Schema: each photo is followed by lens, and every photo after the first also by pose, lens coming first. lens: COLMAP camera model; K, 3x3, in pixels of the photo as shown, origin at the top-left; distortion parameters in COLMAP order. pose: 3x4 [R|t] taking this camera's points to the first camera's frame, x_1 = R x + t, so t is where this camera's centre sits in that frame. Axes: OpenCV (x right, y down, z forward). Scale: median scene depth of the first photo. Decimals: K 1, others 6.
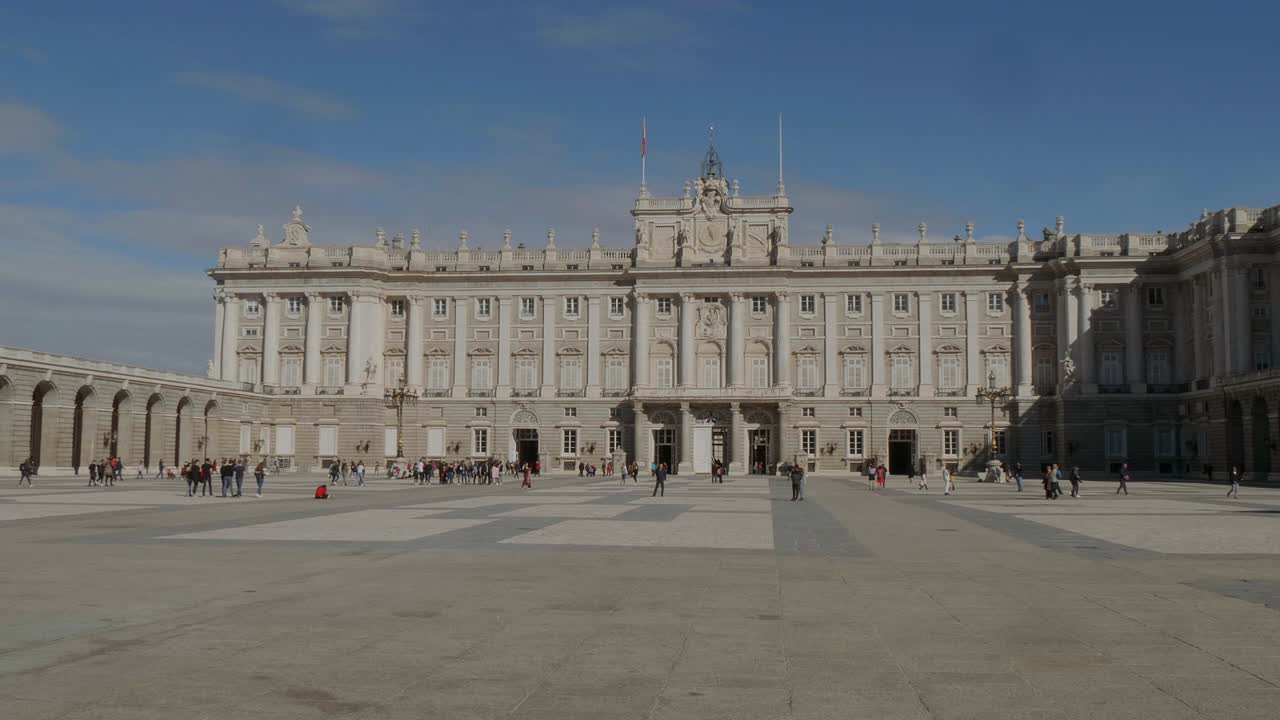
lens RADIAL K [[1118.1, 0, 630.7], [0, 1118.1, 367.2], [0, 0, 1]] dist [-0.006621, 0.024110]
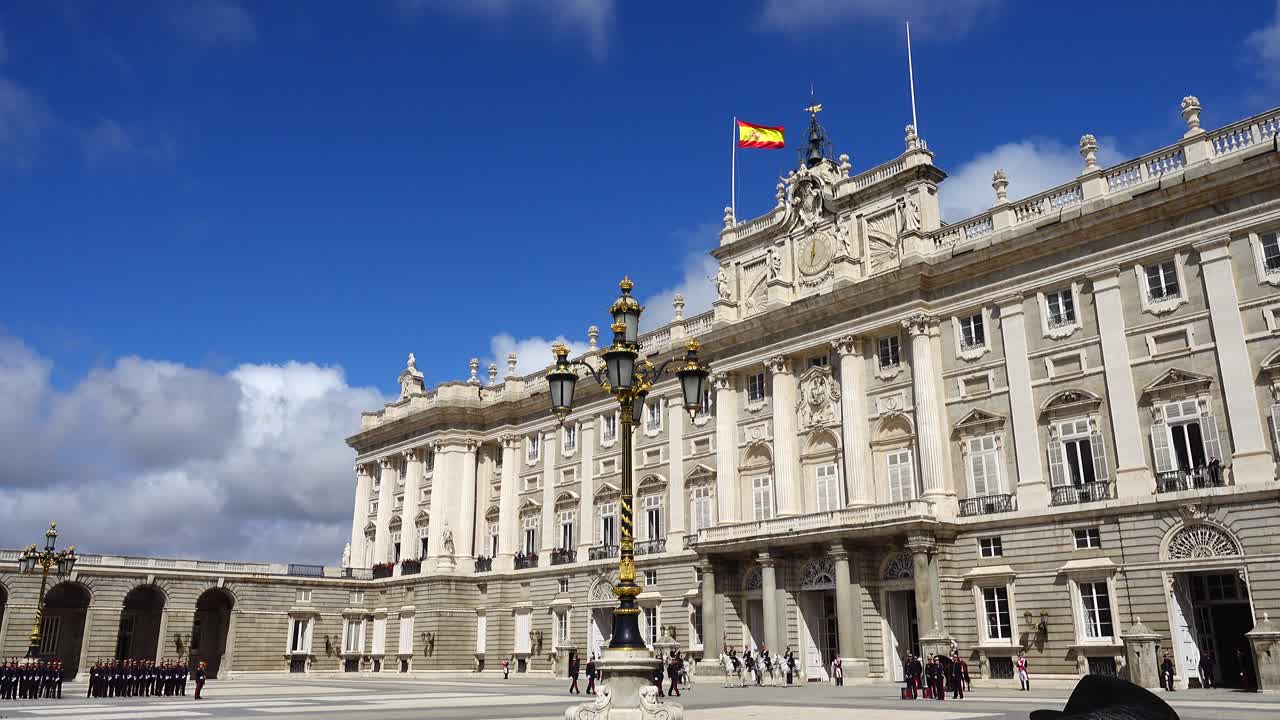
lens RADIAL K [[993.9, 0, 639.7], [0, 993.9, 359.9], [0, 0, 1]] dist [0.010966, 0.001760]
pose [[0.737583, -0.202247, -0.644258, 0.334601], [0.064252, 0.970784, -0.231191, 0.050478], [0.672193, 0.129128, 0.729029, 0.574896]]
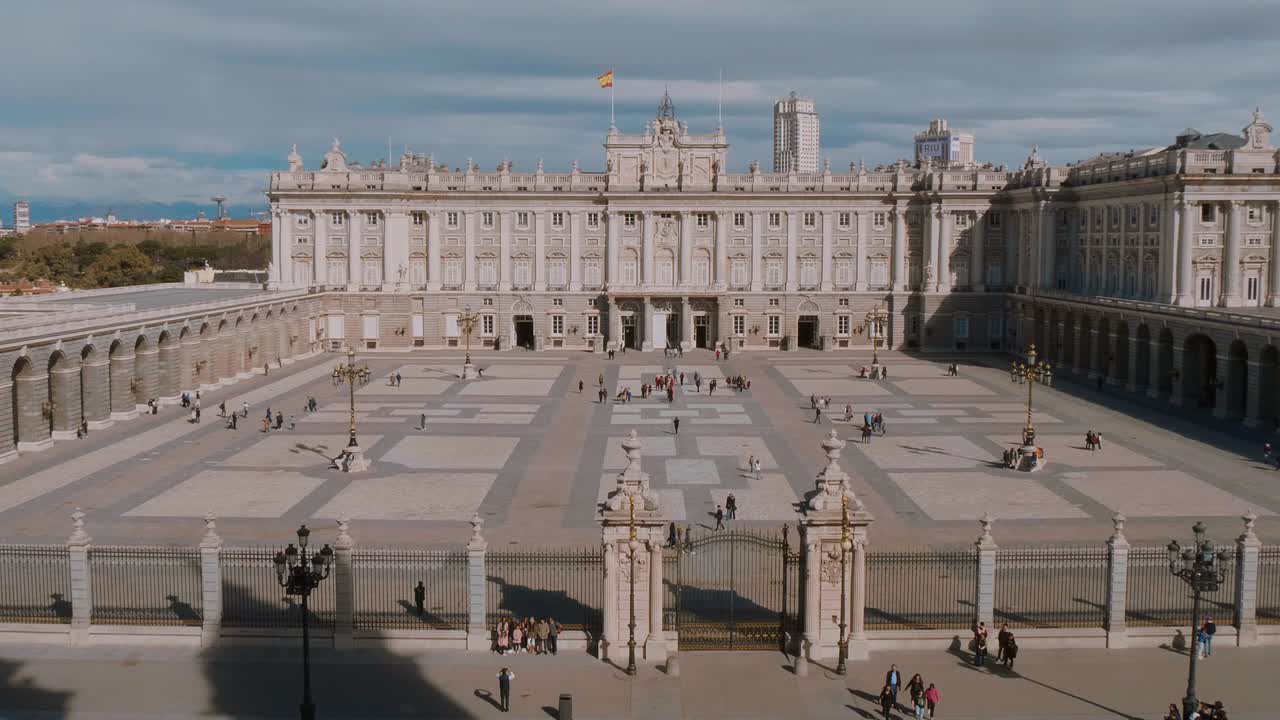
lens RADIAL K [[993.9, 0, 641.2], [0, 993.9, 355.1], [0, 0, 1]] dist [0.010966, 0.001760]
pose [[0.996115, -0.011235, 0.087341, -0.060279], [-0.001706, 0.989179, 0.146703, -0.070522], [-0.088044, -0.146282, 0.985317, -0.162682]]
